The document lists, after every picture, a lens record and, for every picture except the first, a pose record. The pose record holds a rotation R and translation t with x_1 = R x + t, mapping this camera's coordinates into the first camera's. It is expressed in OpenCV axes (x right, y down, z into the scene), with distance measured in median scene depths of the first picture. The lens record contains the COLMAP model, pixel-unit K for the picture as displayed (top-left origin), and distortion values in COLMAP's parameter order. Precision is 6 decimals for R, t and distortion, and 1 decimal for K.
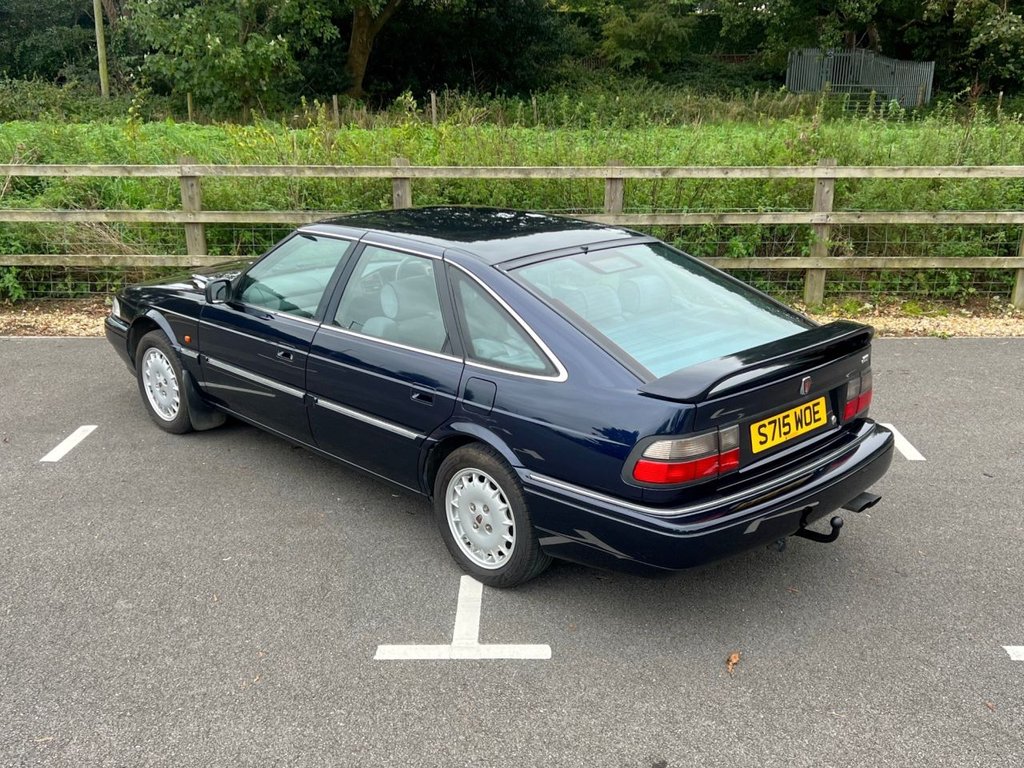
lens RADIAL K [[1059.3, 0, 525.8], [0, 1059.3, 423.3], [0, 0, 1]] dist [0.101951, -0.201938]
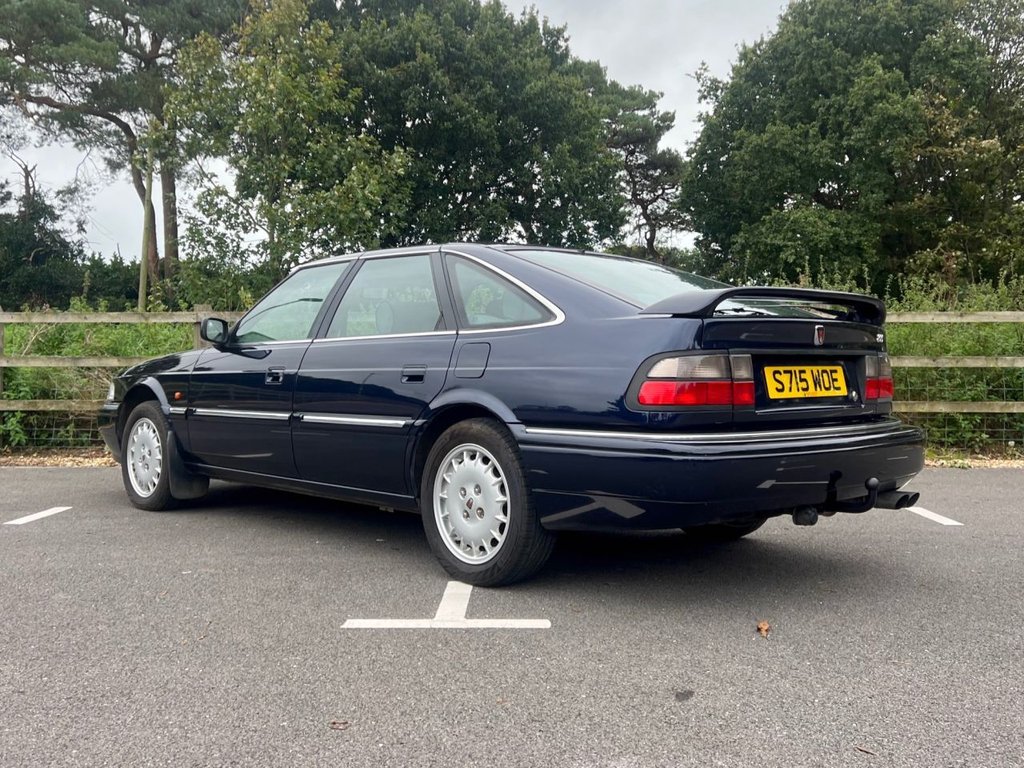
lens RADIAL K [[1036.9, 0, 507.8], [0, 1036.9, 298.1], [0, 0, 1]] dist [0.096477, -0.171388]
pose [[0.999722, -0.003489, -0.023340, 0.004419], [-0.005593, 0.925808, -0.377954, 0.126883], [0.022927, 0.377979, 0.925530, 0.058719]]
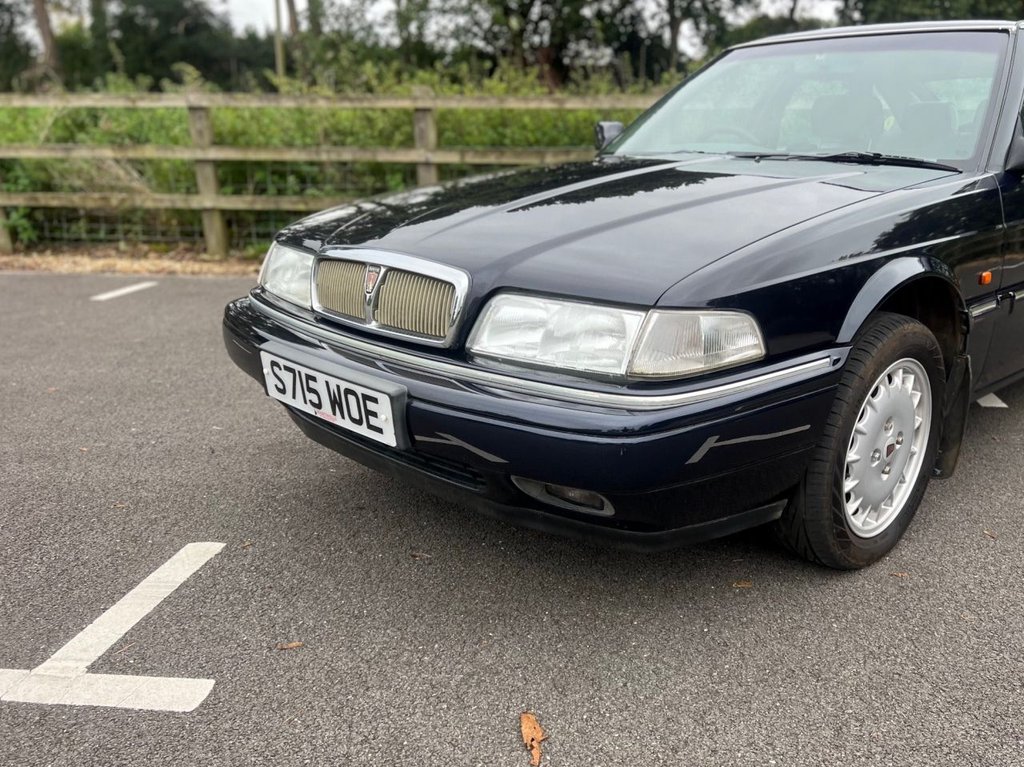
lens RADIAL K [[884.3, 0, 605.9], [0, 884.3, 420.3], [0, 0, 1]] dist [0.056909, -0.063112]
pose [[0.996254, 0.028771, -0.081550, 0.104884], [-0.029965, 0.999461, -0.013446, 0.037740], [0.081119, 0.015839, 0.996579, 0.261224]]
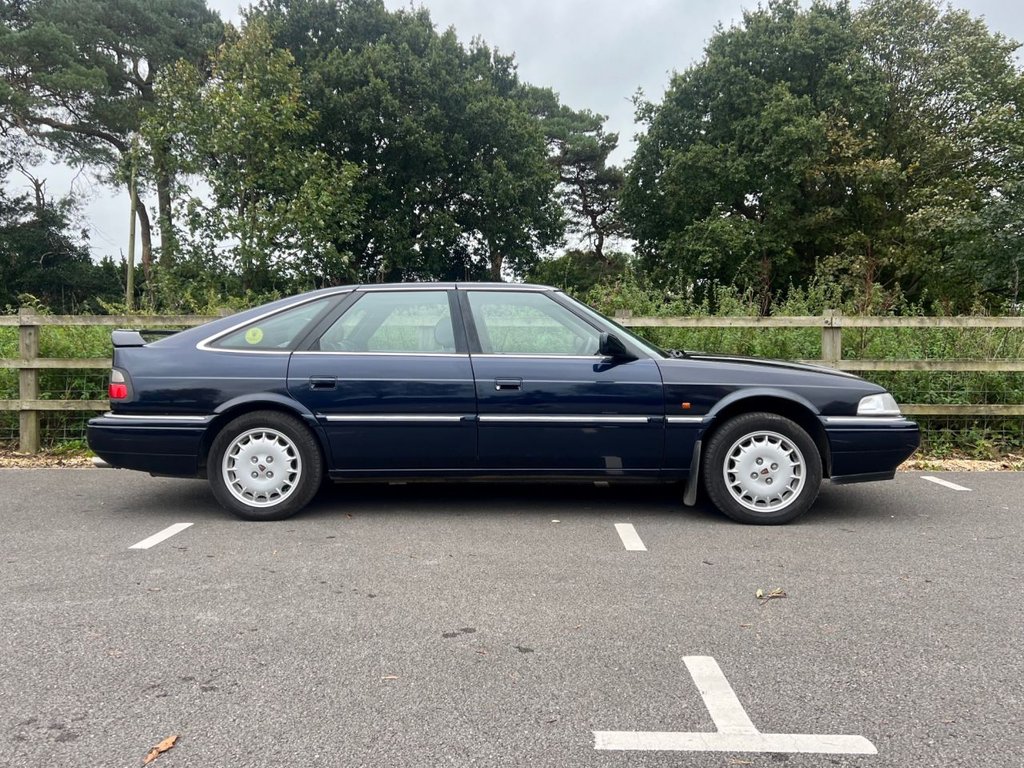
lens RADIAL K [[877.0, 0, 495.3], [0, 877.0, 347.0], [0, 0, 1]] dist [0.052662, -0.051270]
pose [[0.999548, -0.000608, -0.030057, 0.177256], [-0.009135, 0.946376, -0.322938, 0.070741], [0.028641, 0.323067, 0.945943, 0.177206]]
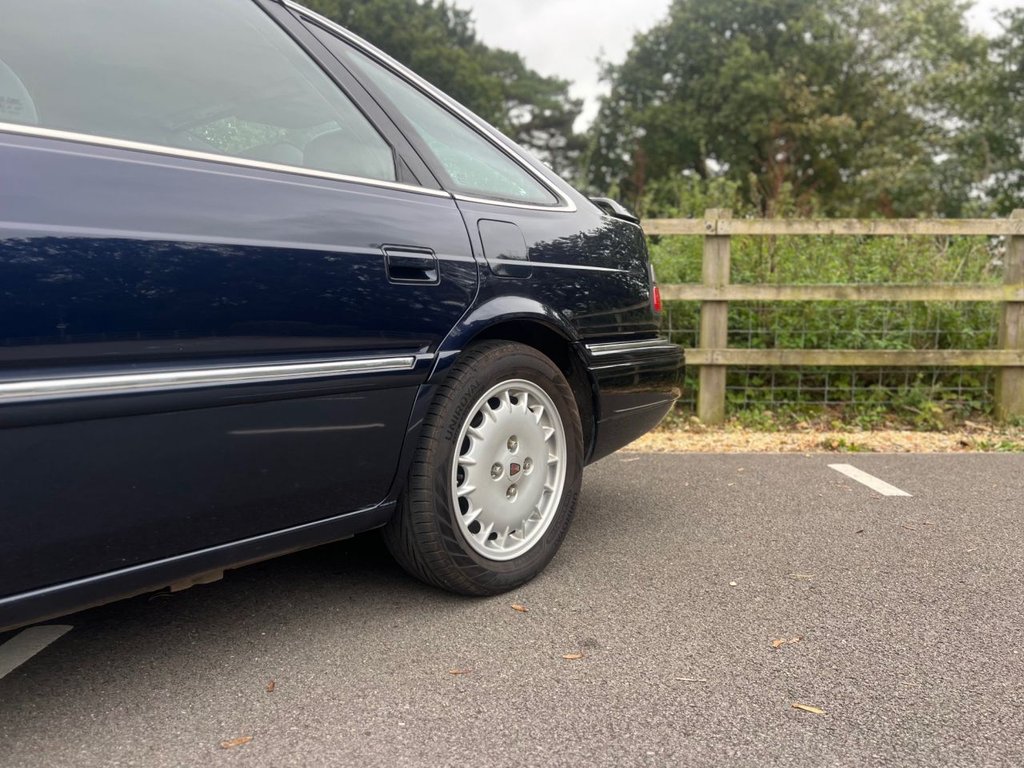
lens RADIAL K [[781.2, 0, 510.5], [0, 781.2, 384.2], [0, 0, 1]] dist [0.052416, -0.071314]
pose [[0.999956, 0.002077, -0.009178, 0.347988], [-0.004190, 0.971571, -0.236711, -0.011122], [0.008425, 0.236739, 0.971537, 0.515235]]
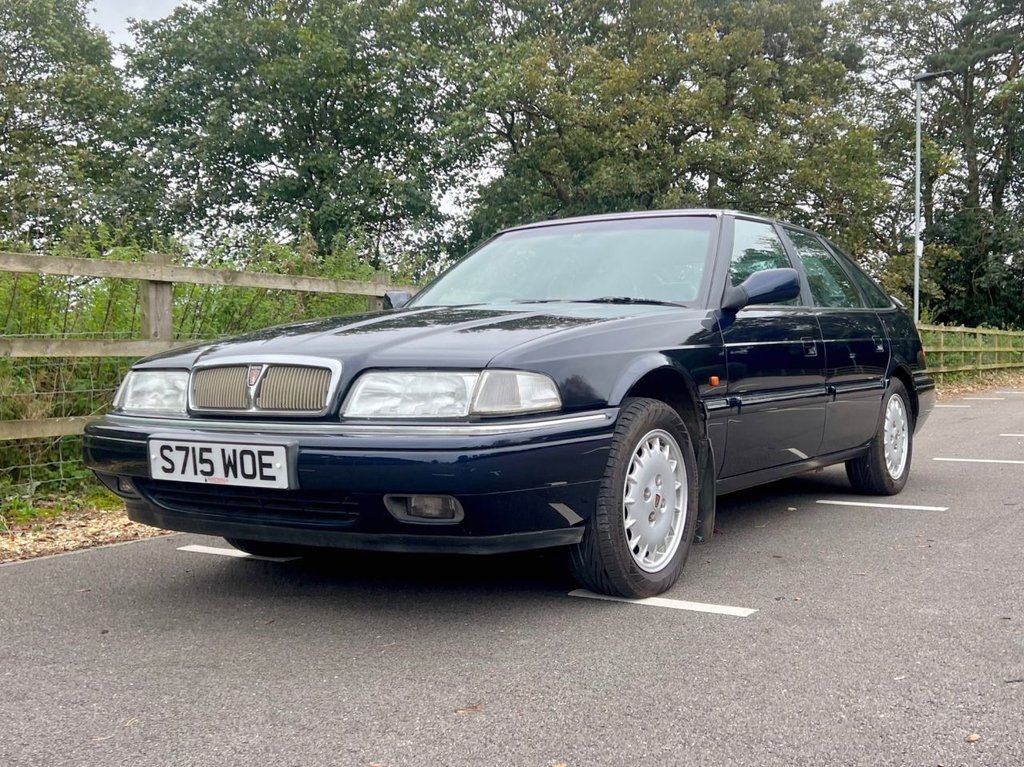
lens RADIAL K [[1098.7, 0, 560.4], [0, 1098.7, 386.3], [0, 0, 1]] dist [0.063705, -0.026848]
pose [[0.992334, -0.016445, 0.122482, 0.082475], [0.051916, 0.954881, -0.292414, 0.110009], [-0.112147, 0.296532, 0.948415, 0.137225]]
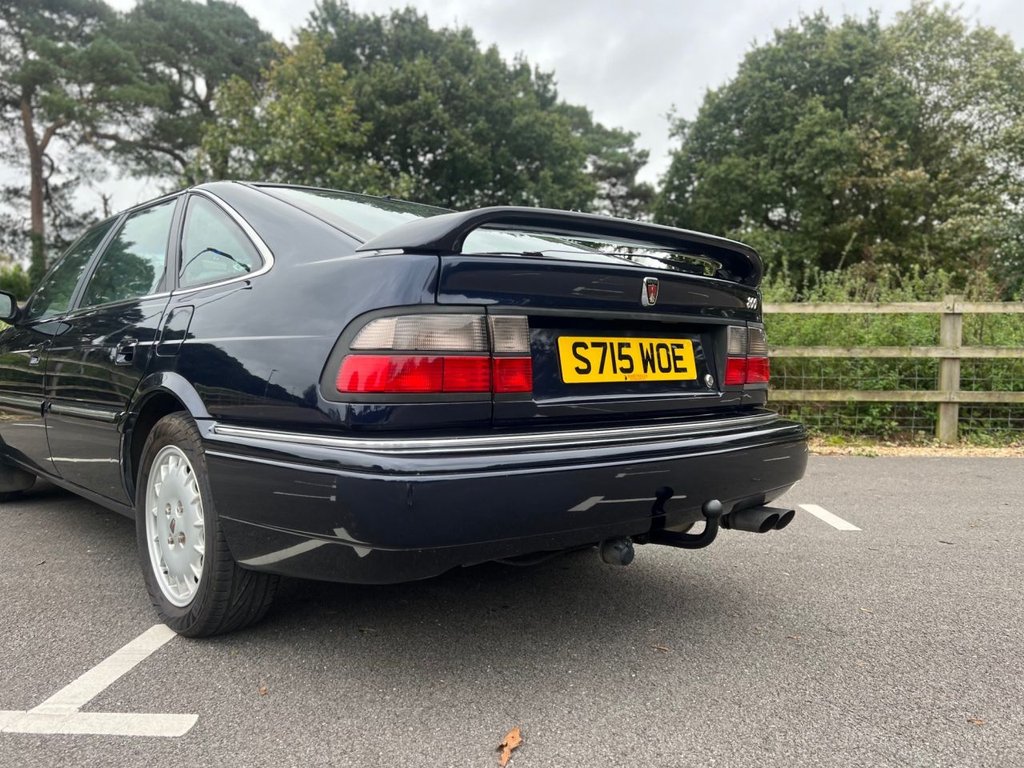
lens RADIAL K [[815.5, 0, 500.7], [0, 815.5, 396.2], [0, 0, 1]] dist [0.046732, -0.051194]
pose [[0.998725, 0.002781, -0.050399, 0.088579], [-0.016724, 0.960319, -0.278402, 0.073273], [0.047625, 0.278890, 0.959141, 0.242735]]
